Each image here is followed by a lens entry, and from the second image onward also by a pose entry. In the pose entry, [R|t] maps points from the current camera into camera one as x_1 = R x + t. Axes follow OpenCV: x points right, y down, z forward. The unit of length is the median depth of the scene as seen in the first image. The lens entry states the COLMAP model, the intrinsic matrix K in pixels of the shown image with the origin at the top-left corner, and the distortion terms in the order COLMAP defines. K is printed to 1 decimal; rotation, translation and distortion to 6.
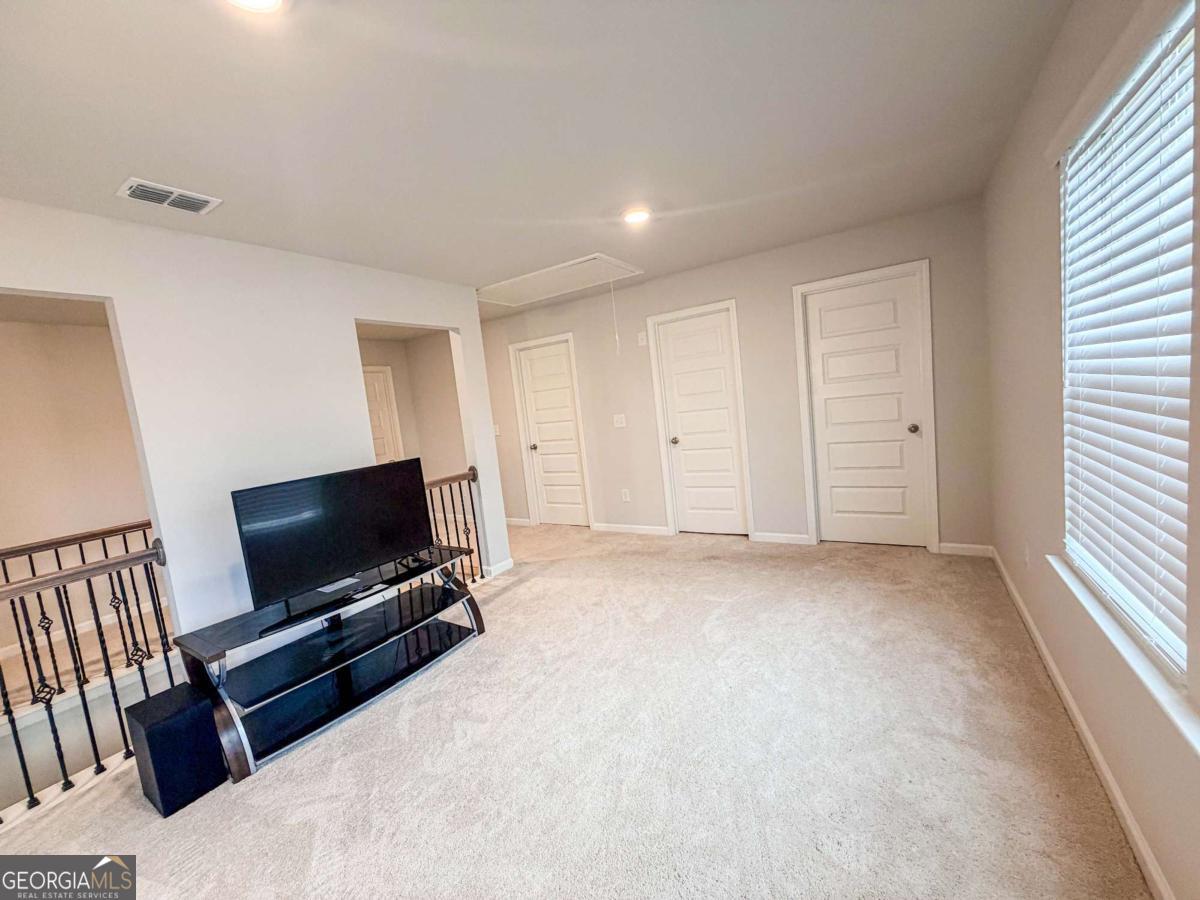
lens RADIAL K [[485.8, 0, 595.5], [0, 485.8, 447.7], [0, 0, 1]] dist [-0.000044, 0.000604]
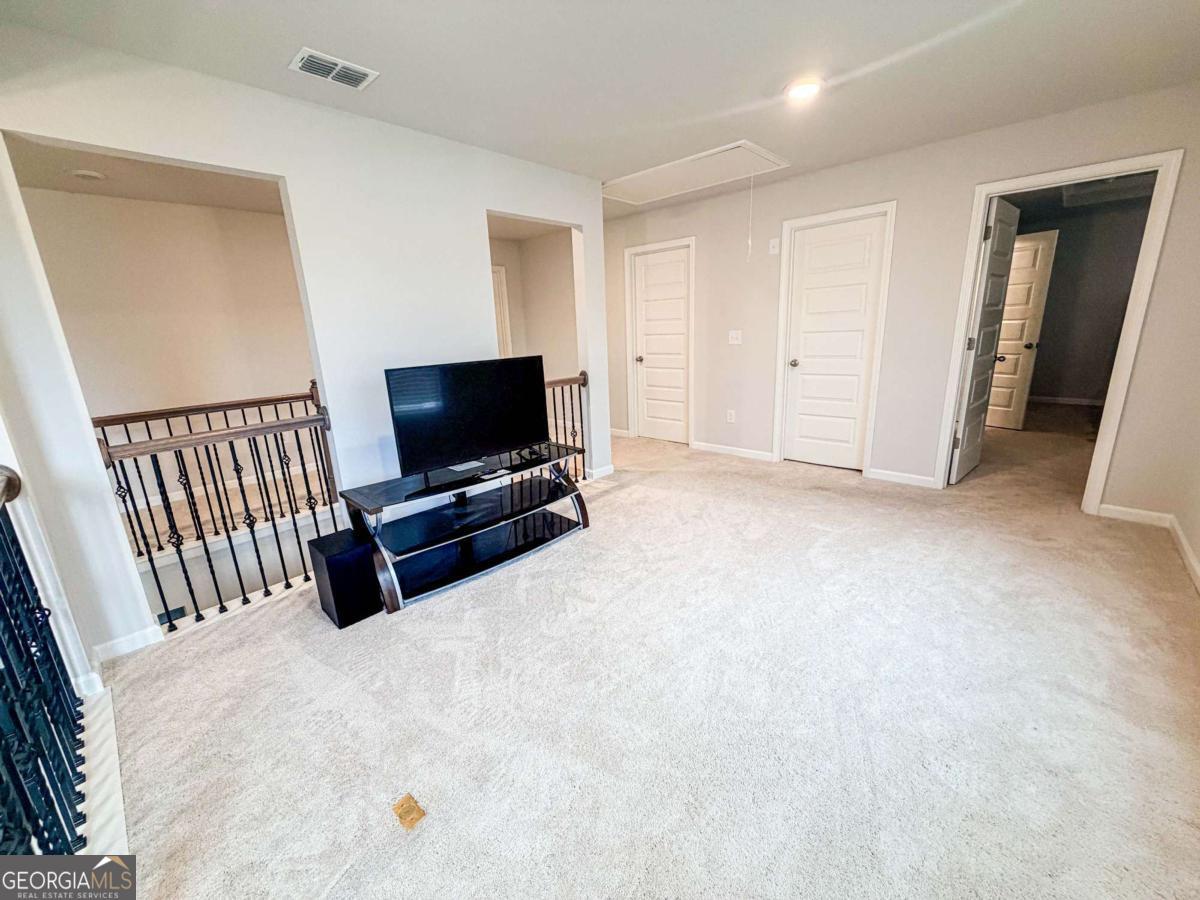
lens RADIAL K [[485.8, 0, 594.5], [0, 485.8, 449.3], [0, 0, 1]] dist [-0.000044, 0.000604]
pose [[0.979092, 0.112577, -0.169428, -0.071459], [-0.082543, 0.981118, 0.174910, 0.033001], [0.185919, -0.157268, 0.969897, -0.005322]]
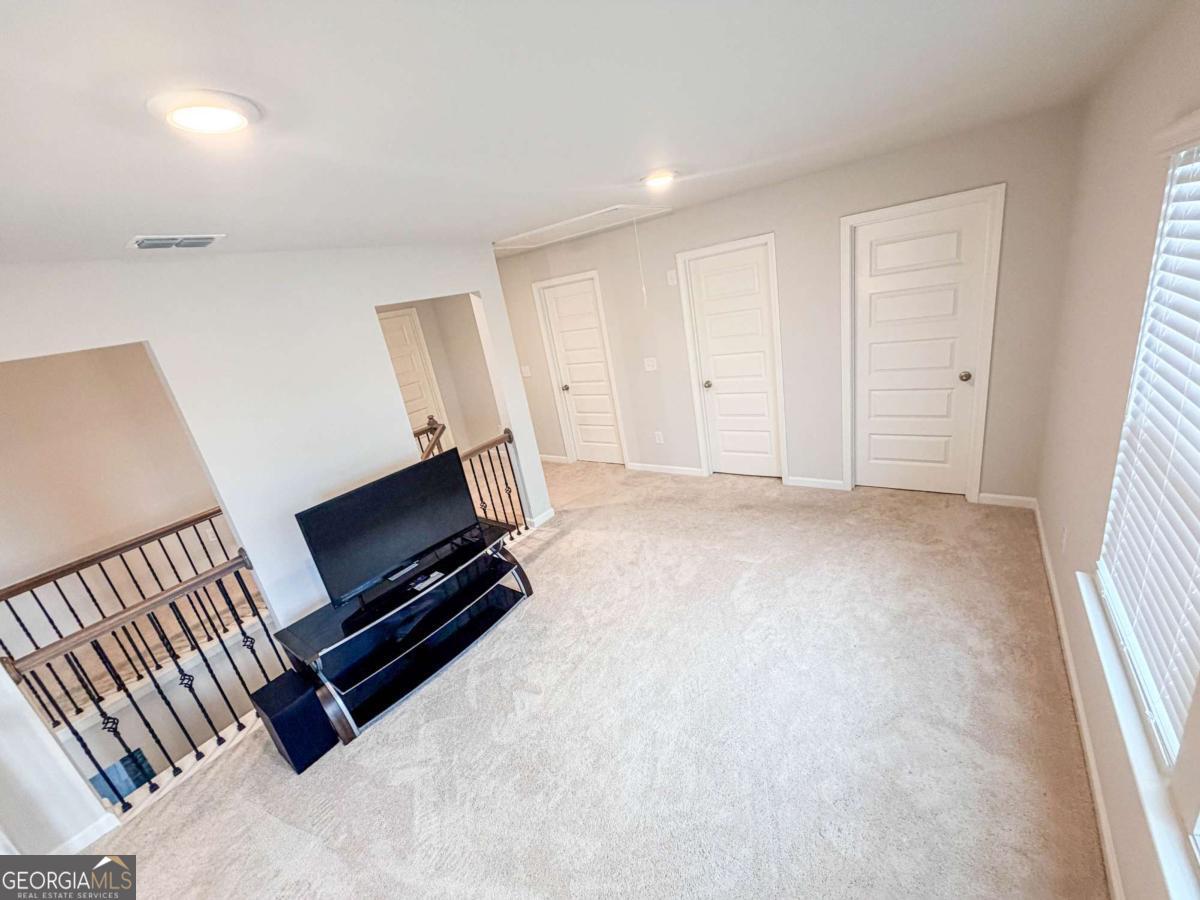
lens RADIAL K [[485.8, 0, 594.5], [0, 485.8, 452.2], [0, 0, 1]] dist [-0.000044, 0.000604]
pose [[0.995654, -0.040954, -0.083641, 0.024211], [0.059253, 0.971462, 0.229674, -0.237799], [0.071848, -0.233632, 0.969667, 0.010792]]
